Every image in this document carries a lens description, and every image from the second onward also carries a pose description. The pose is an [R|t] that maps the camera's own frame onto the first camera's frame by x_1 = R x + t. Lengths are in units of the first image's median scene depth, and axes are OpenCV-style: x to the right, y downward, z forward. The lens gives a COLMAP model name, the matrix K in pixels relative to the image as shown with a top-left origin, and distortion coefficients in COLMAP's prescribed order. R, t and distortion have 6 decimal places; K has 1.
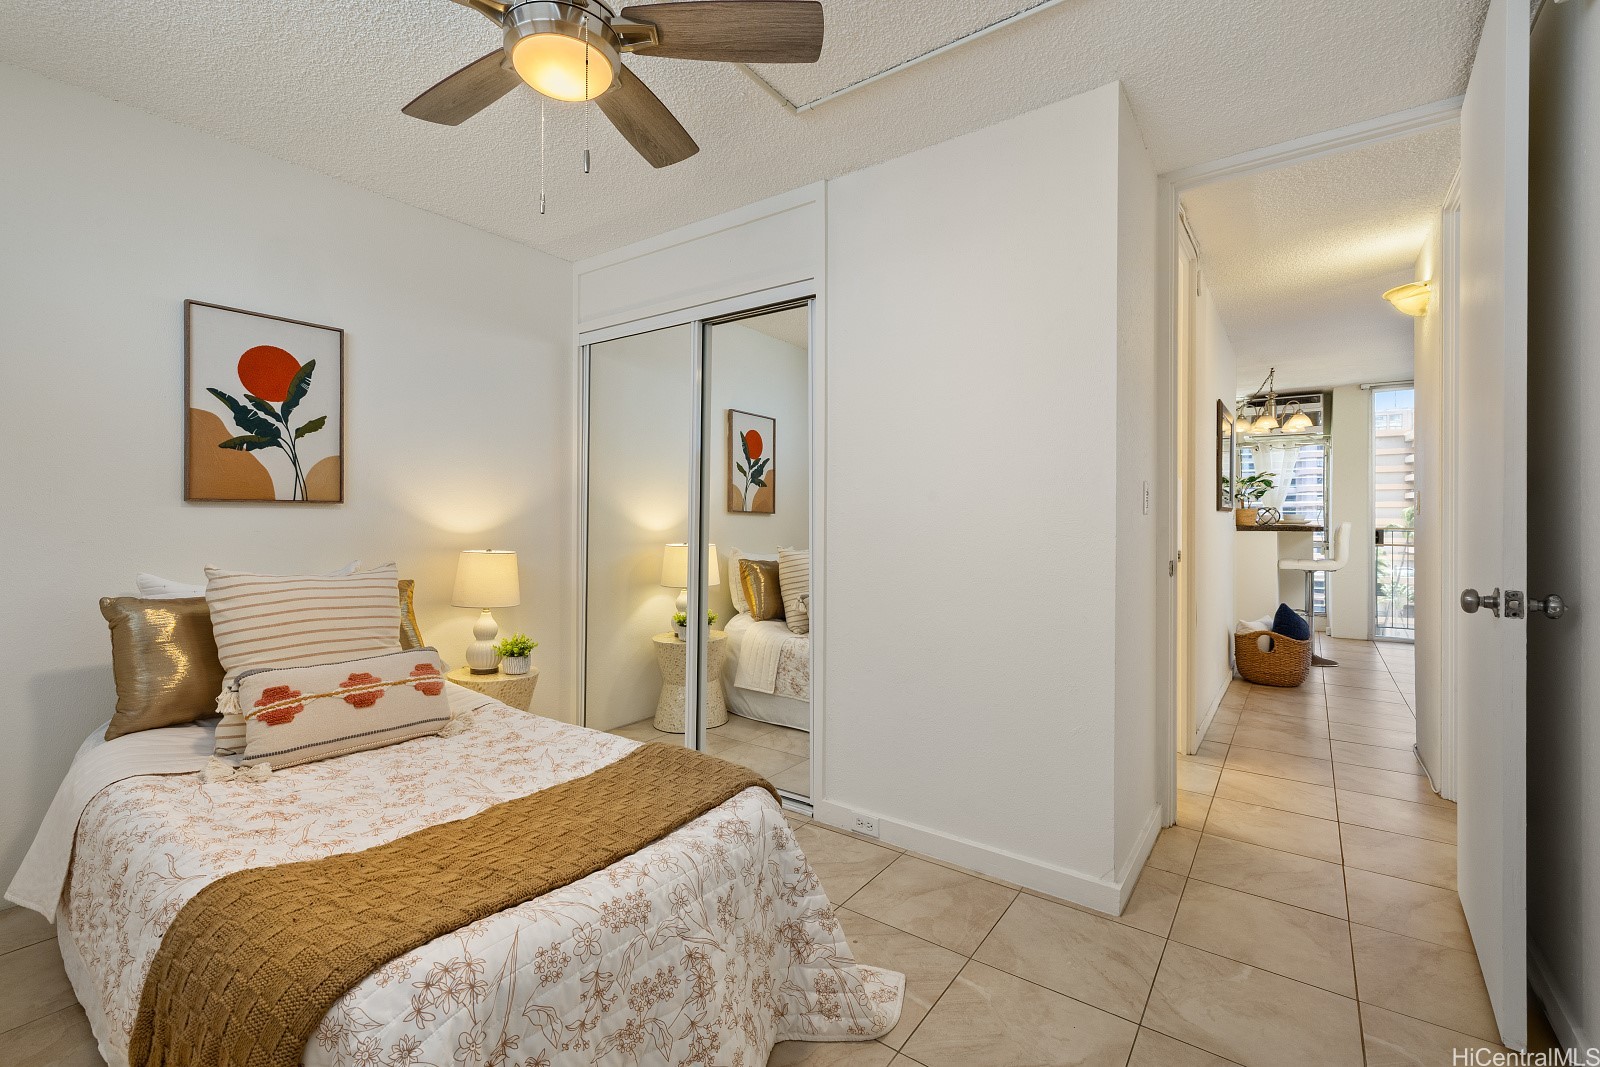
lens RADIAL K [[692.9, 0, 791.6], [0, 692.9, 525.1], [0, 0, 1]] dist [-0.000398, -0.000001]
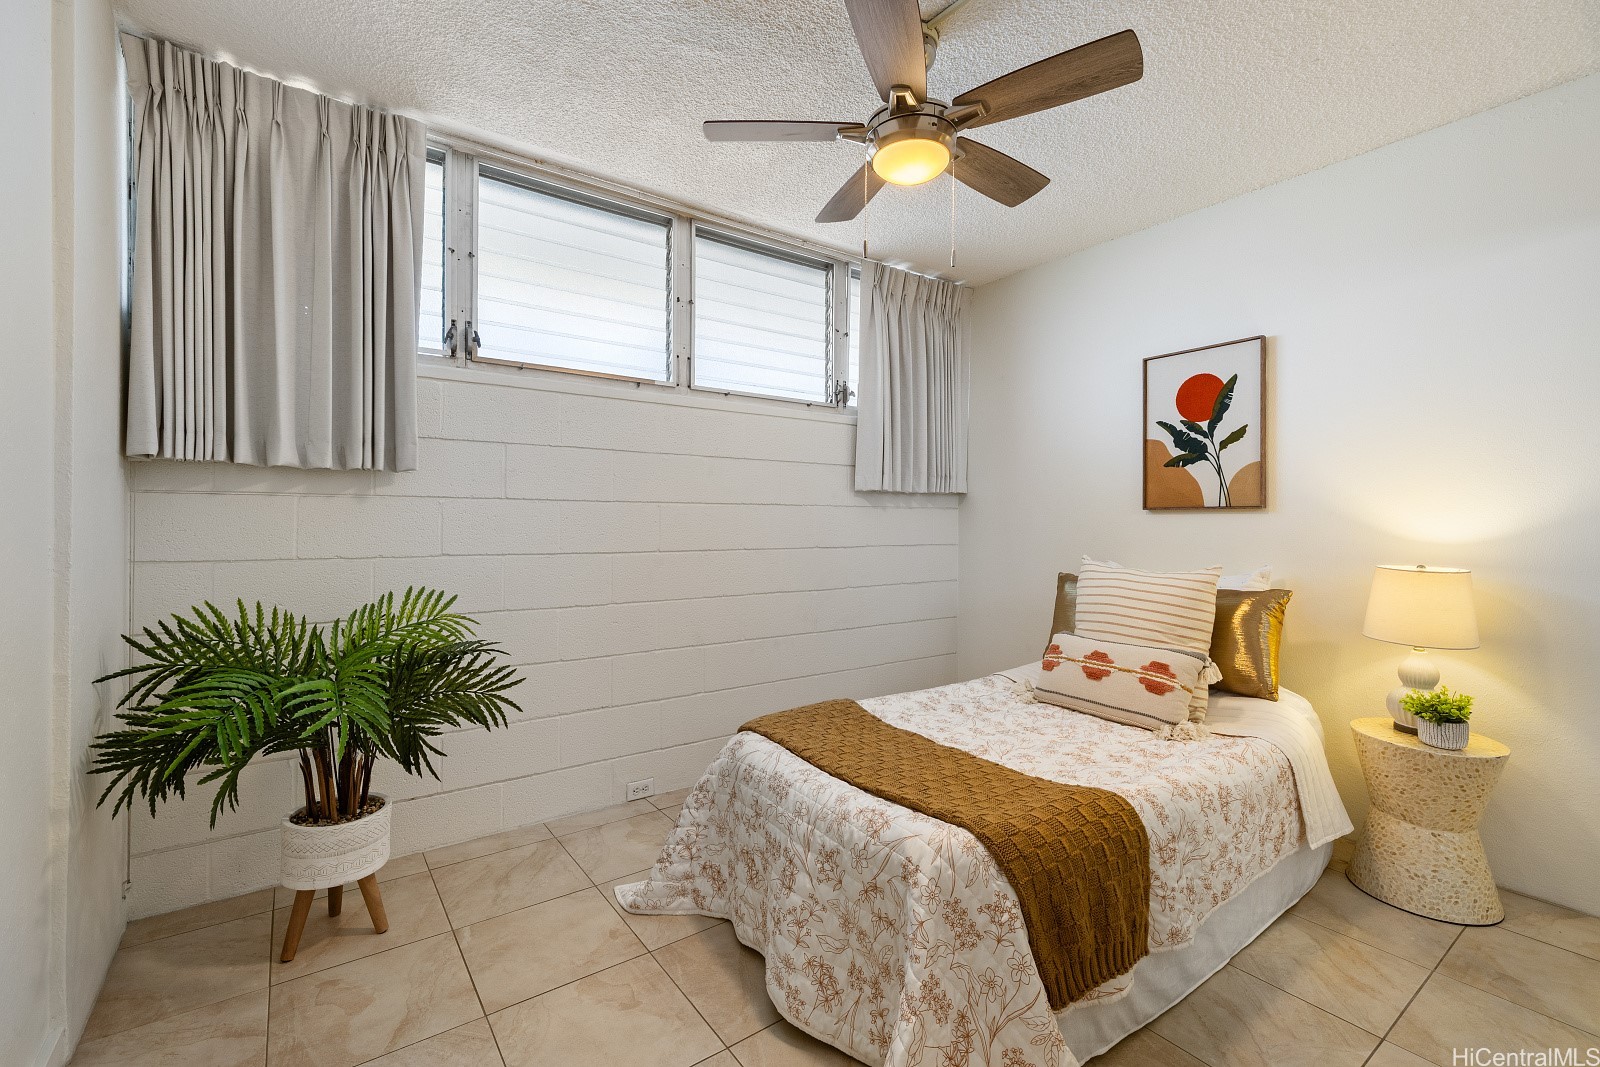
lens RADIAL K [[692.9, 0, 791.6], [0, 692.9, 525.1], [0, 0, 1]] dist [-0.000398, -0.000001]
pose [[-0.307971, 0.000380, -0.951396, 0.569040], [-0.013927, 0.999891, 0.004907, -0.002391], [0.951294, 0.014762, -0.307932, 0.723169]]
